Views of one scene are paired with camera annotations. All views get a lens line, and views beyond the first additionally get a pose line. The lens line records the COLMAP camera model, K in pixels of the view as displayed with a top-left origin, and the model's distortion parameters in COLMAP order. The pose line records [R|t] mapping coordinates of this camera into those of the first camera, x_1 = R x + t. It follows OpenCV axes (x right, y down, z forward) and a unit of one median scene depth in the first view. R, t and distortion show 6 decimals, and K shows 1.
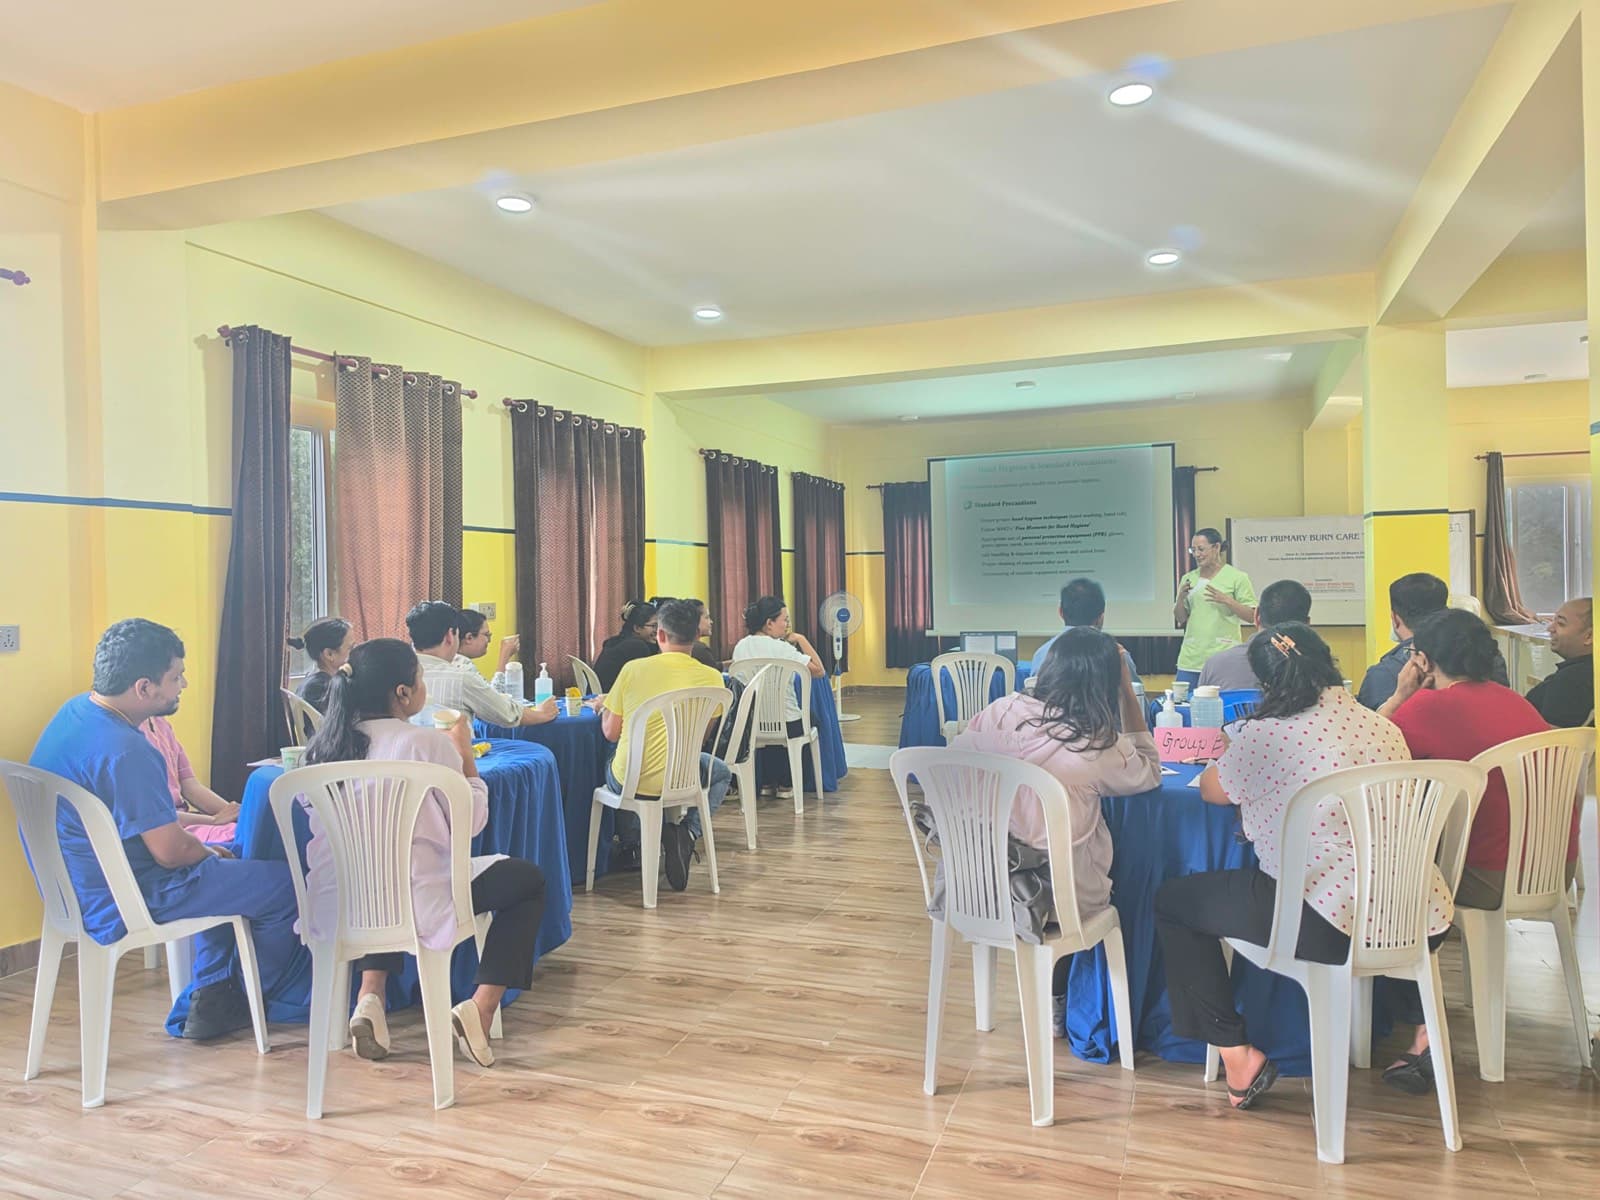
lens RADIAL K [[1120.2, 0, 800.0], [0, 1120.2, 600.0], [0, 0, 1]] dist [0.049190, 0.002835]
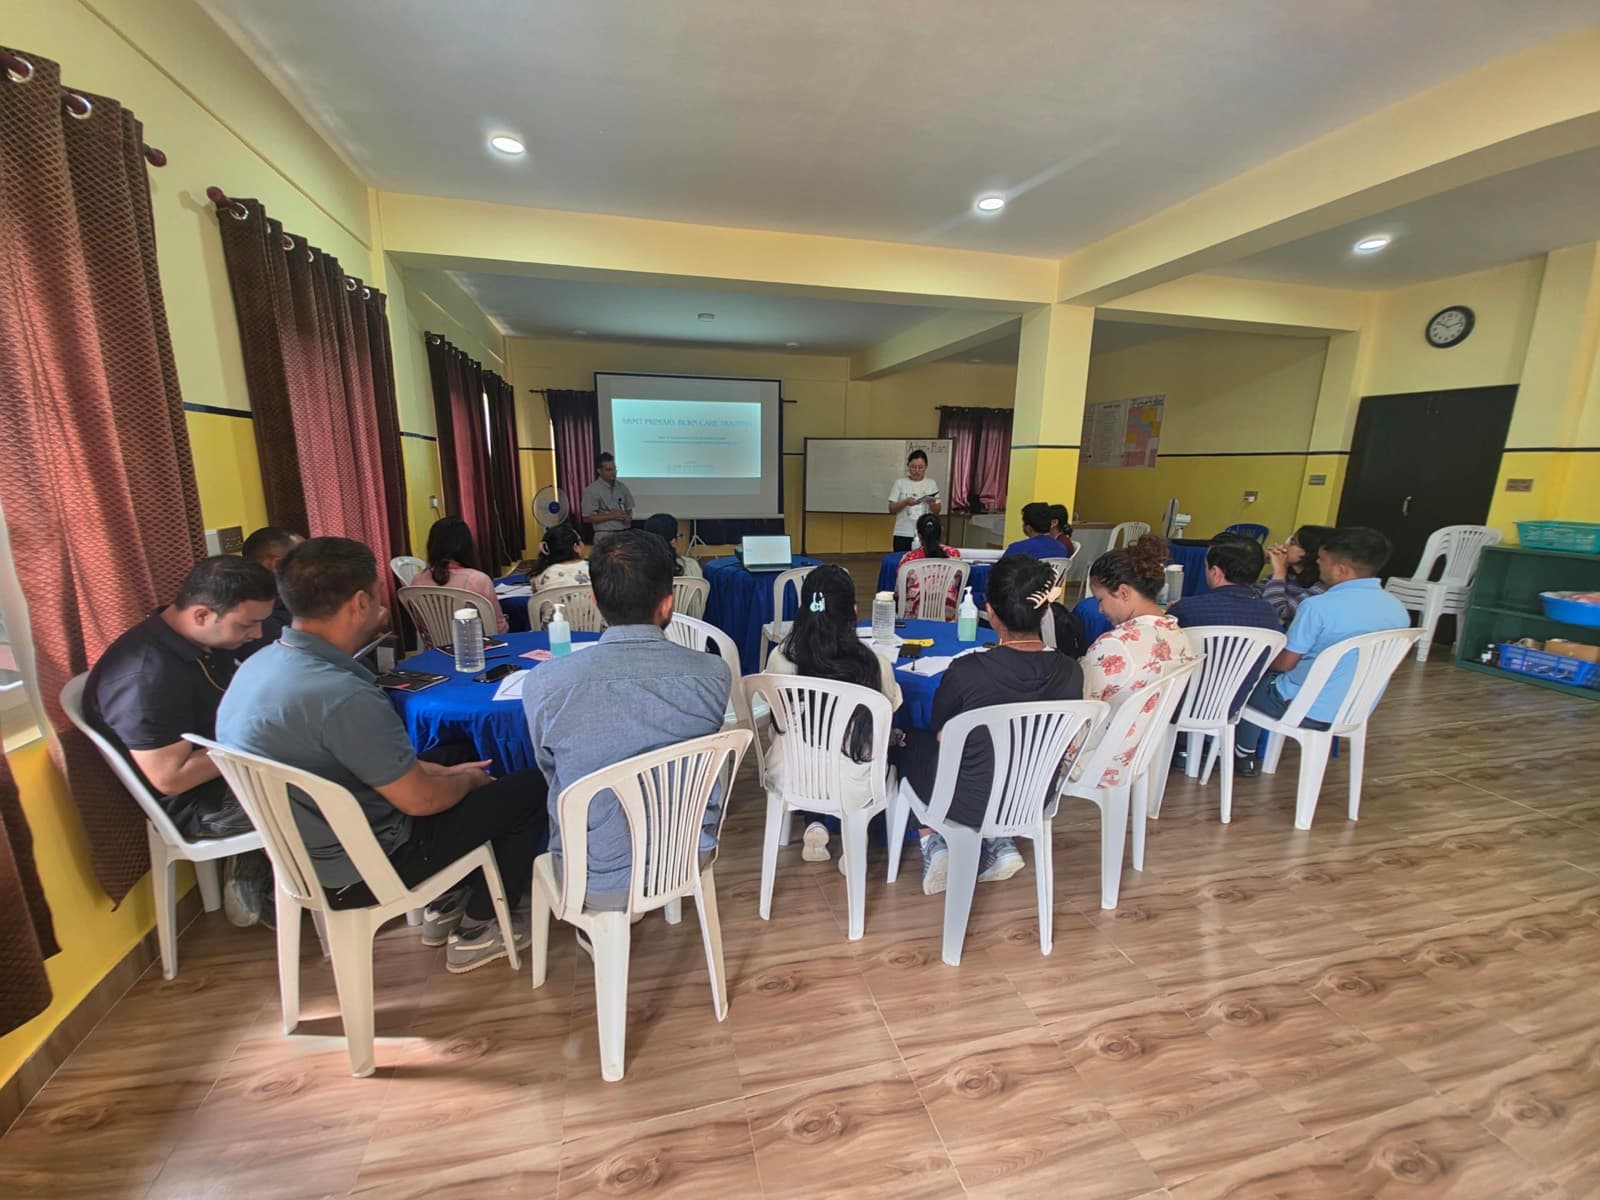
lens RADIAL K [[661.6, 0, 800.0], [0, 661.6, 600.0], [0, 0, 1]] dist [0.000913, -0.000688]
pose [[0.813717, -0.086157, 0.574840, -0.212427], [-0.020786, 0.984008, 0.176906, -0.029014], [-0.580889, -0.155900, 0.798914, 0.469760]]
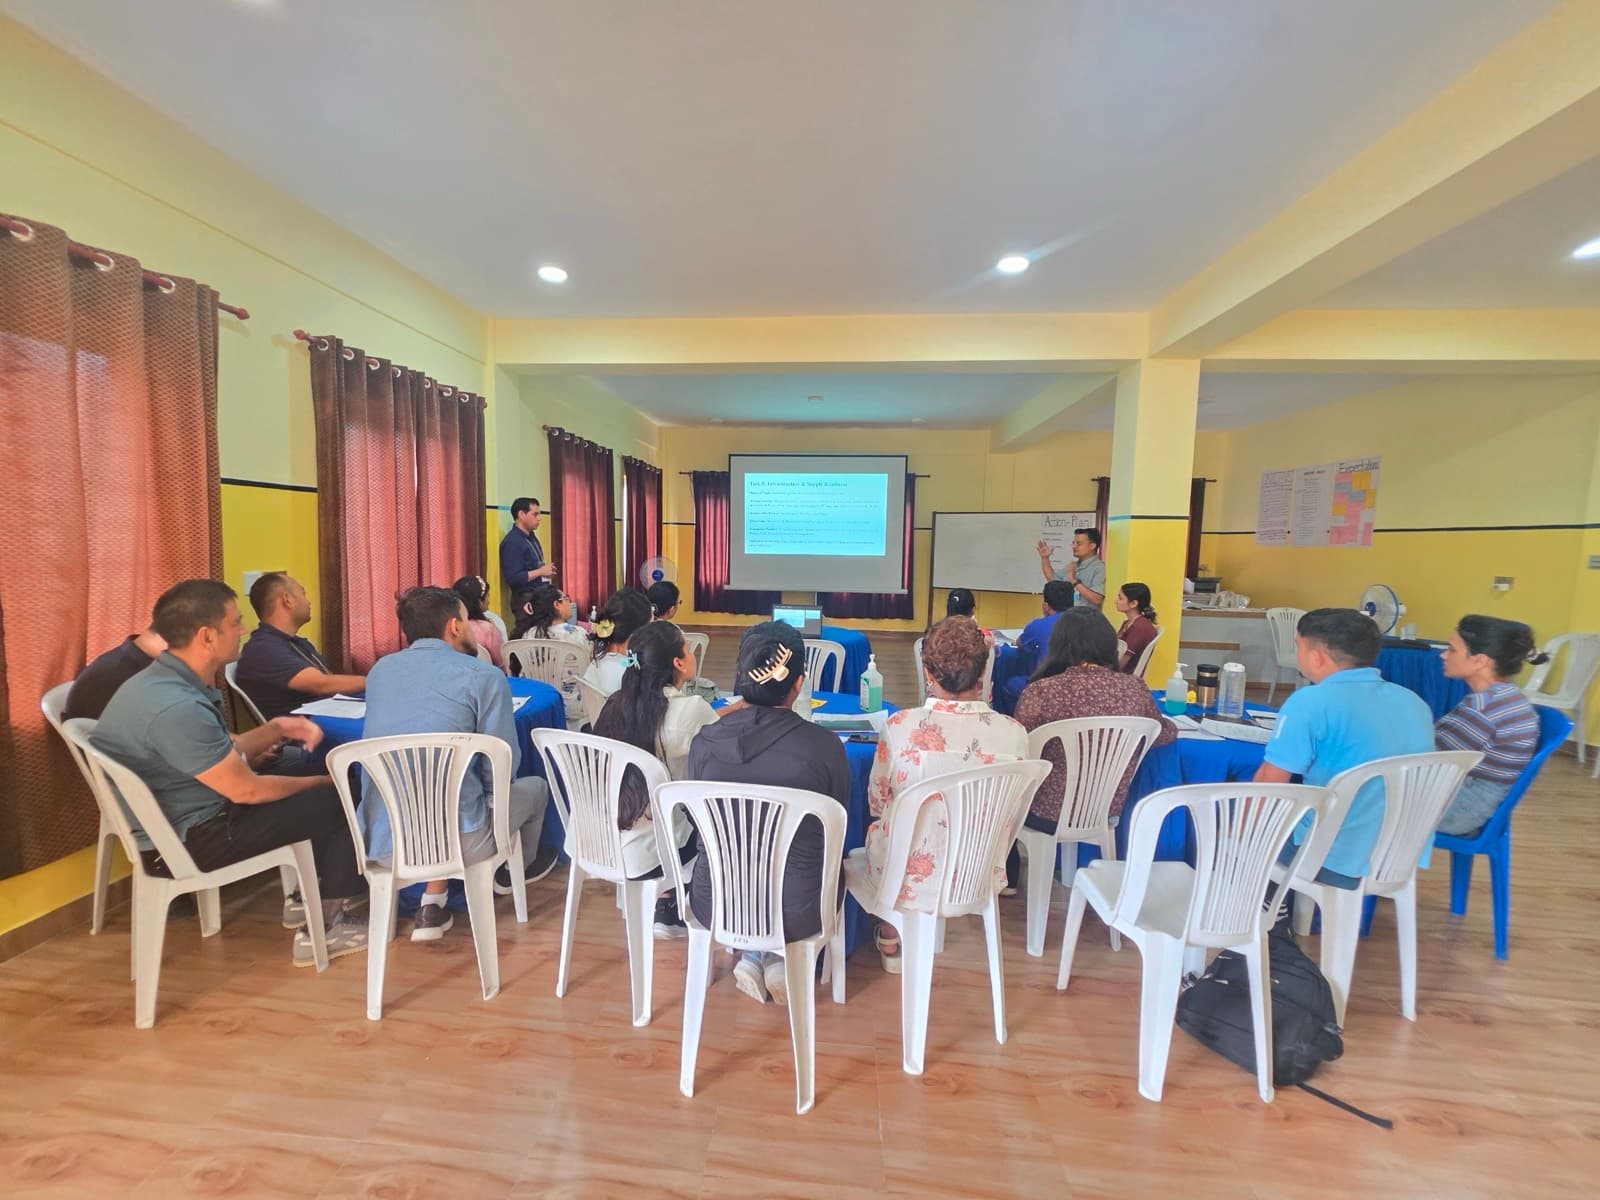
lens RADIAL K [[645.6, 0, 800.0], [0, 645.6, 600.0], [0, 0, 1]] dist [-0.055171, 0.026231]
pose [[0.958798, 0.006668, 0.284011, -0.031339], [-0.029054, 0.996784, 0.074682, -0.023455], [-0.282600, -0.079856, 0.955908, 0.408102]]
